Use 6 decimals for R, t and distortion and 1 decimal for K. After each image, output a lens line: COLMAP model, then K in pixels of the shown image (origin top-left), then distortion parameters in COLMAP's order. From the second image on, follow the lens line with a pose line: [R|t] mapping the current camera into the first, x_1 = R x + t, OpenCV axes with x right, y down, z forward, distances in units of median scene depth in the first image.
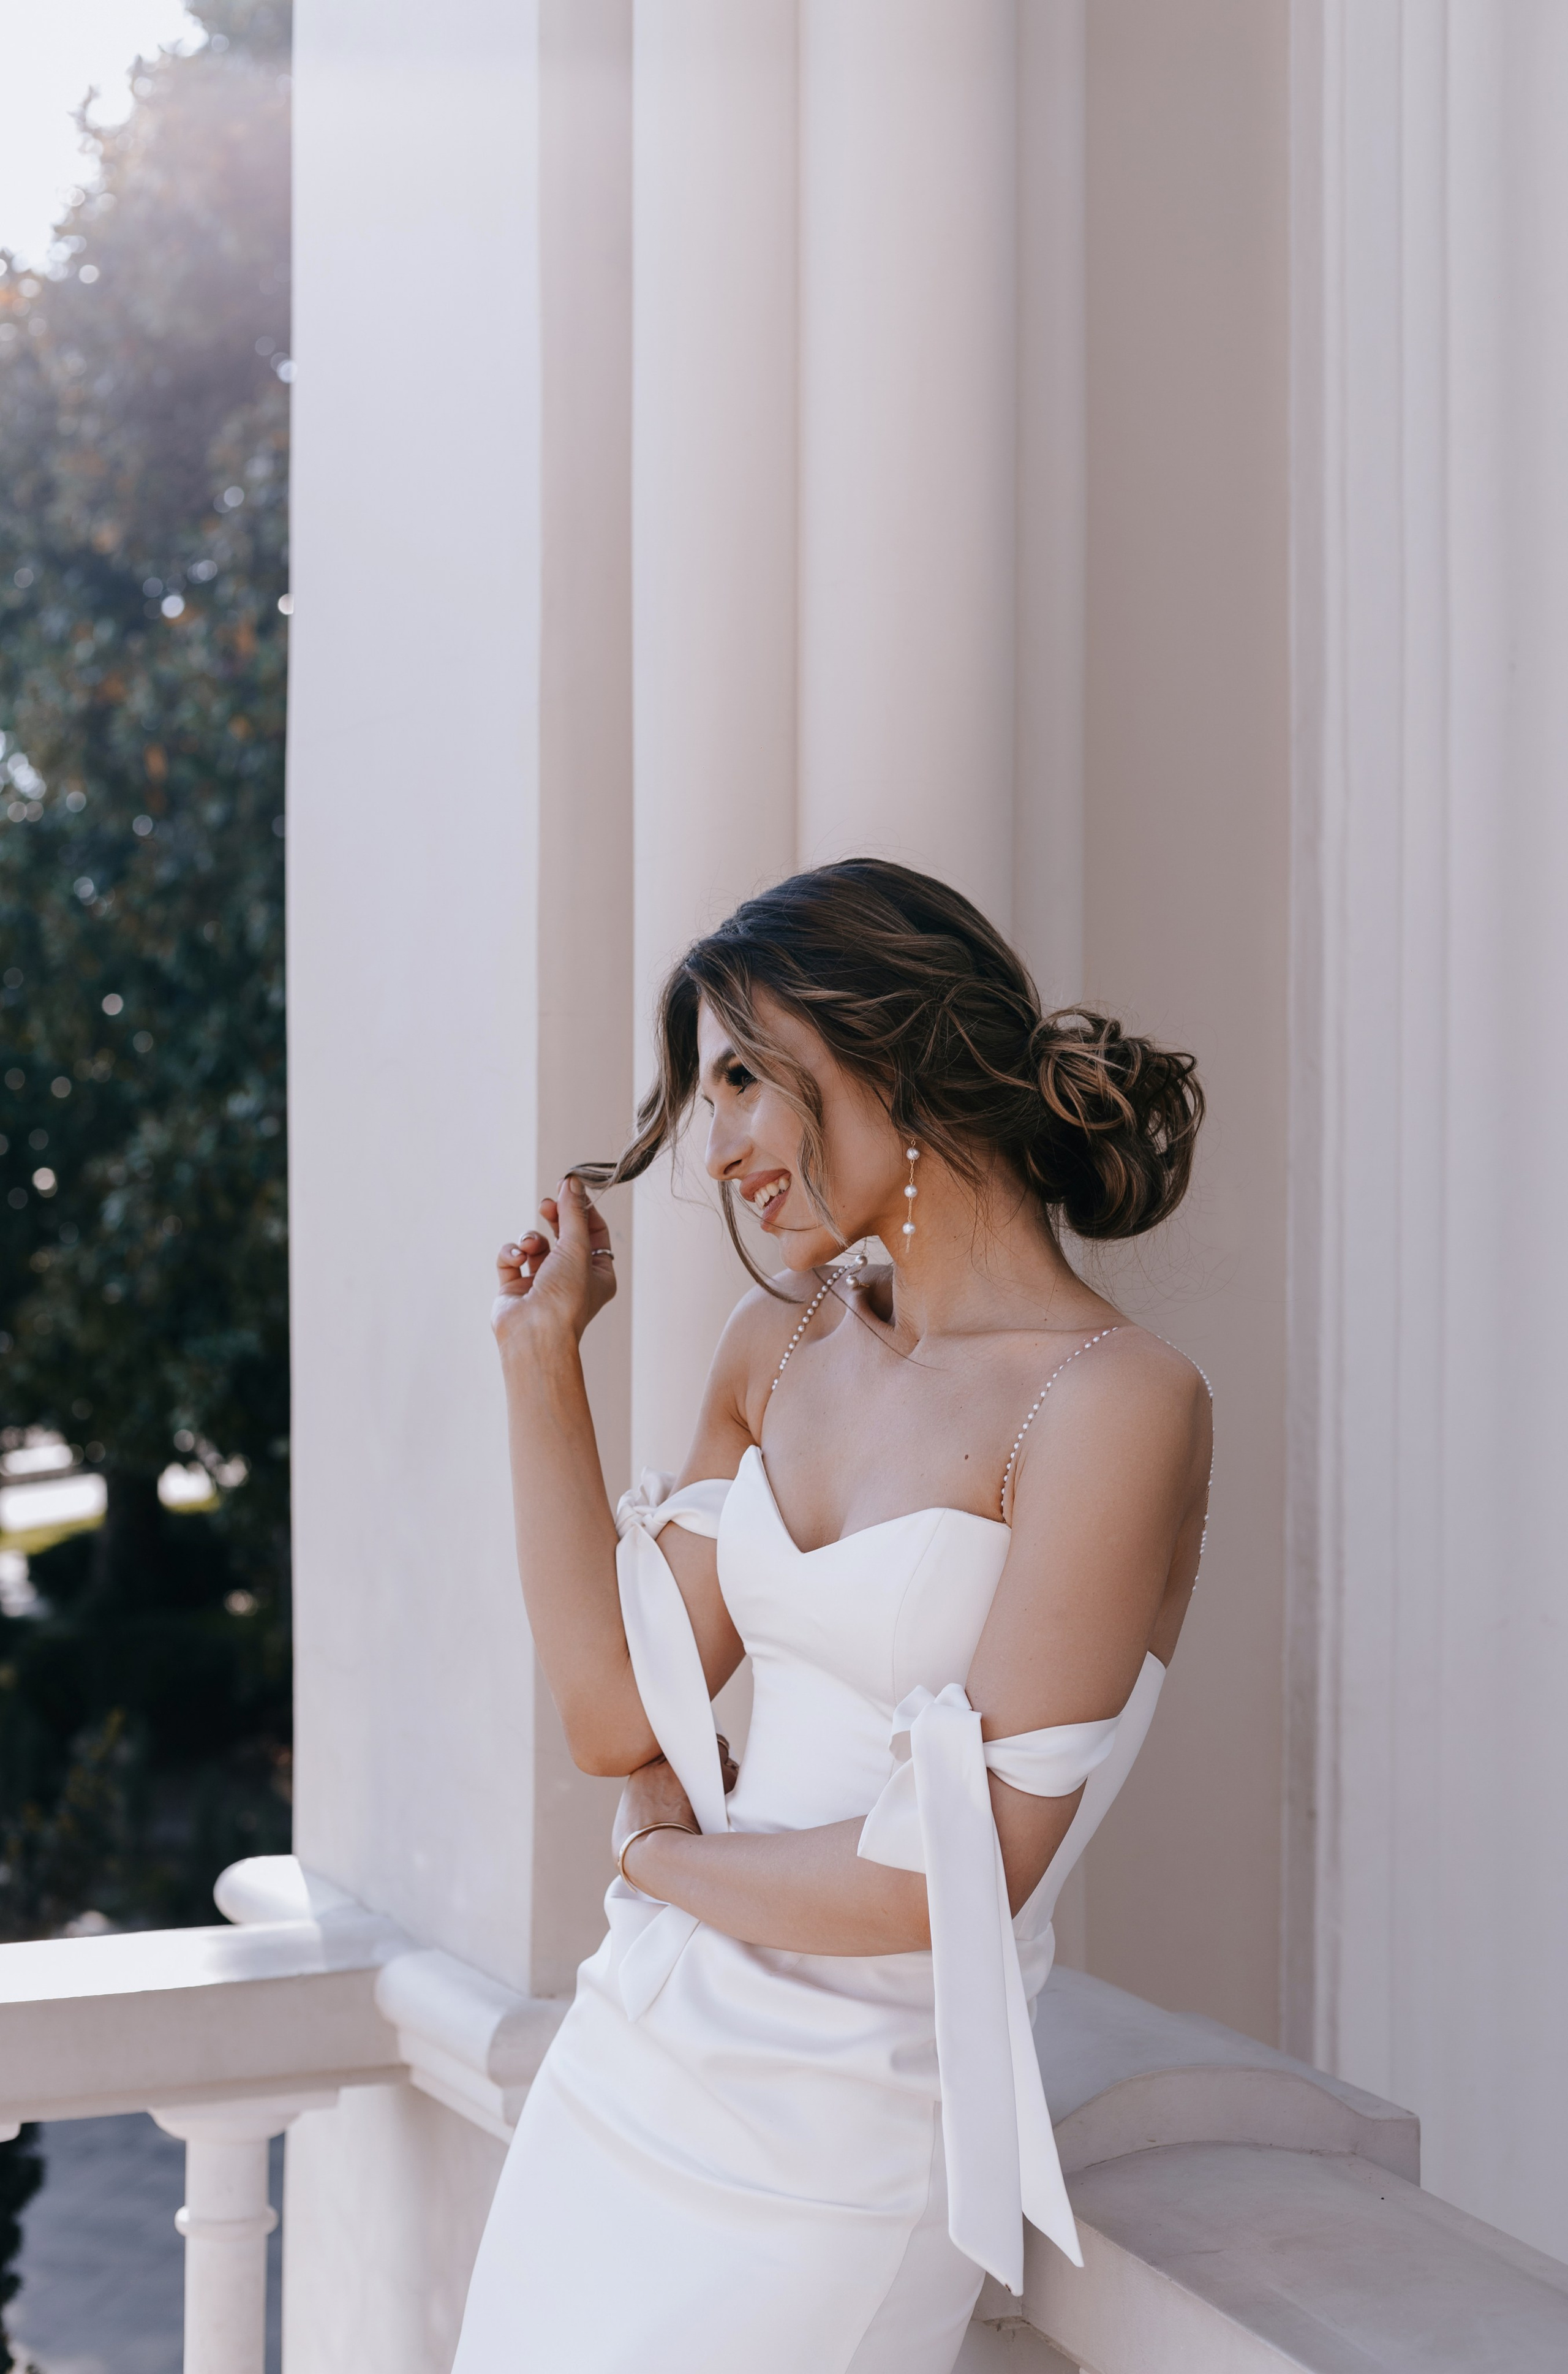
lens RADIAL K [[3505.6, 0, 792.2], [0, 3505.6, 1174.1], [0, 0, 1]] dist [0.010877, -0.026977]
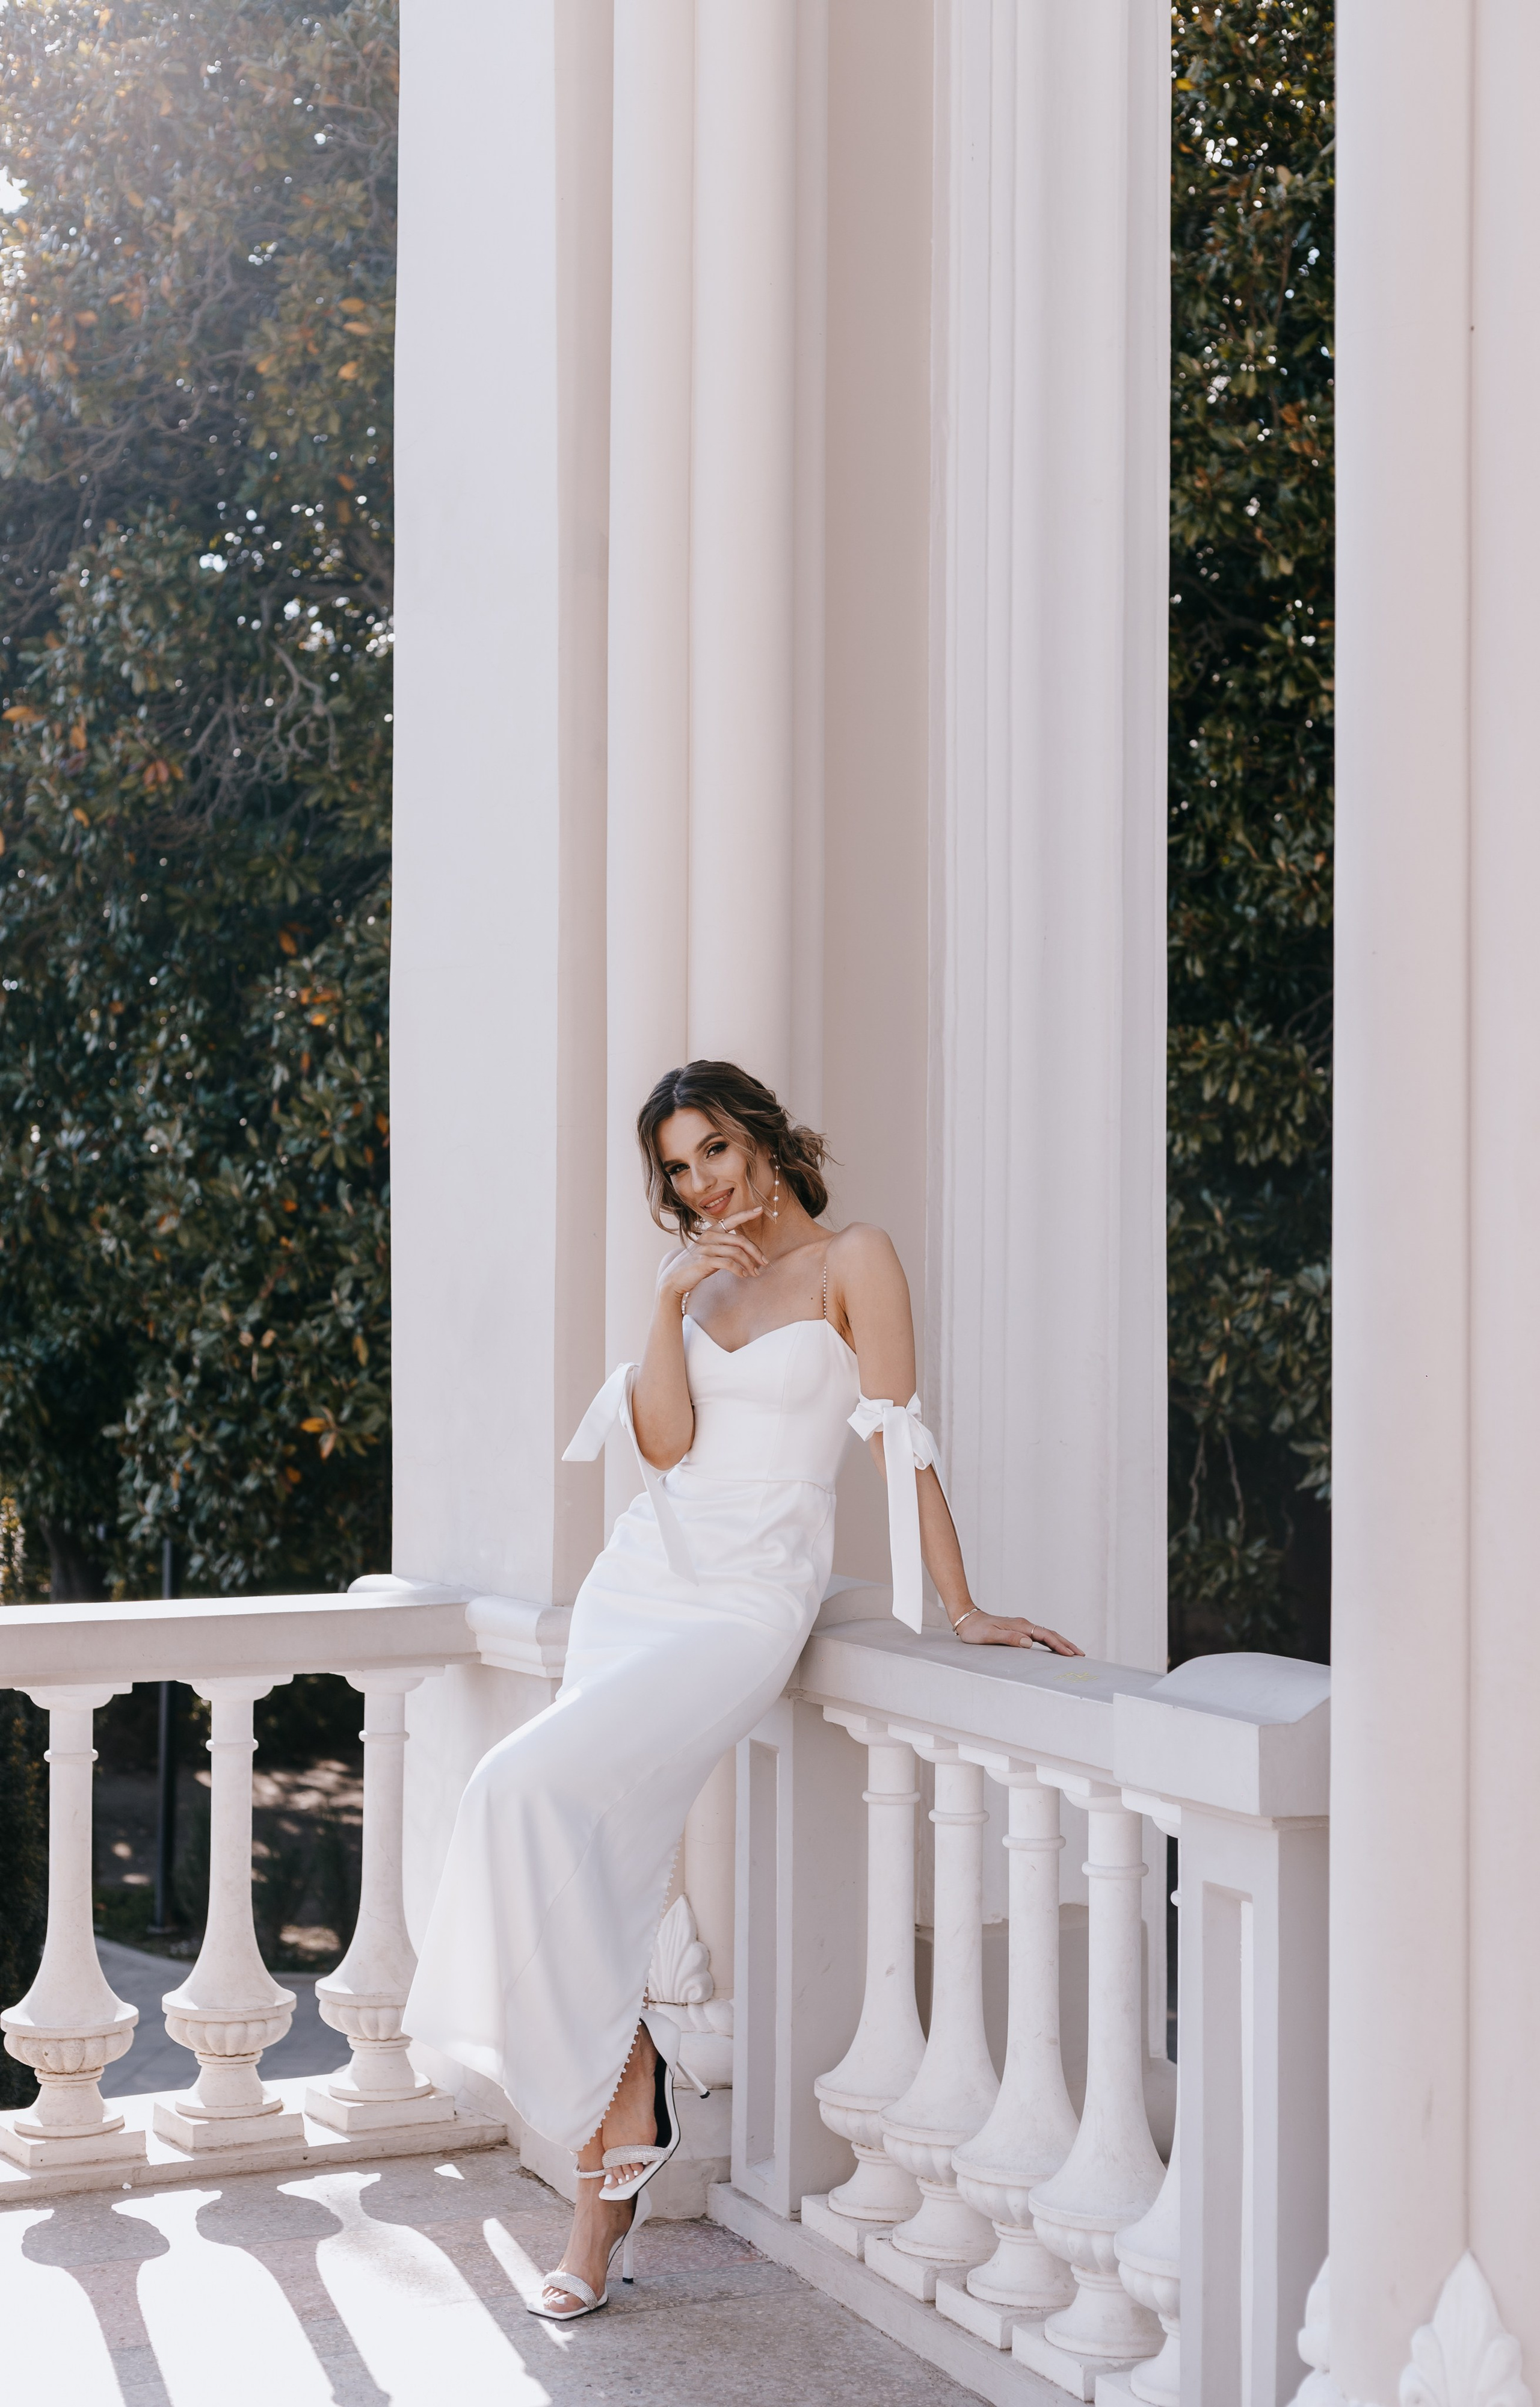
lens RADIAL K [[3465.3, 0, 770.0], [0, 3465.3, 1203.5], [0, 0, 1]] dist [-0.006796, -0.003688]
pose [[0.996572, 0.004704, 0.082602, -0.109355], [-0.005061, 0.999979, 0.004118, -0.009210], [-0.082581, -0.004522, 0.996574, -0.964832]]
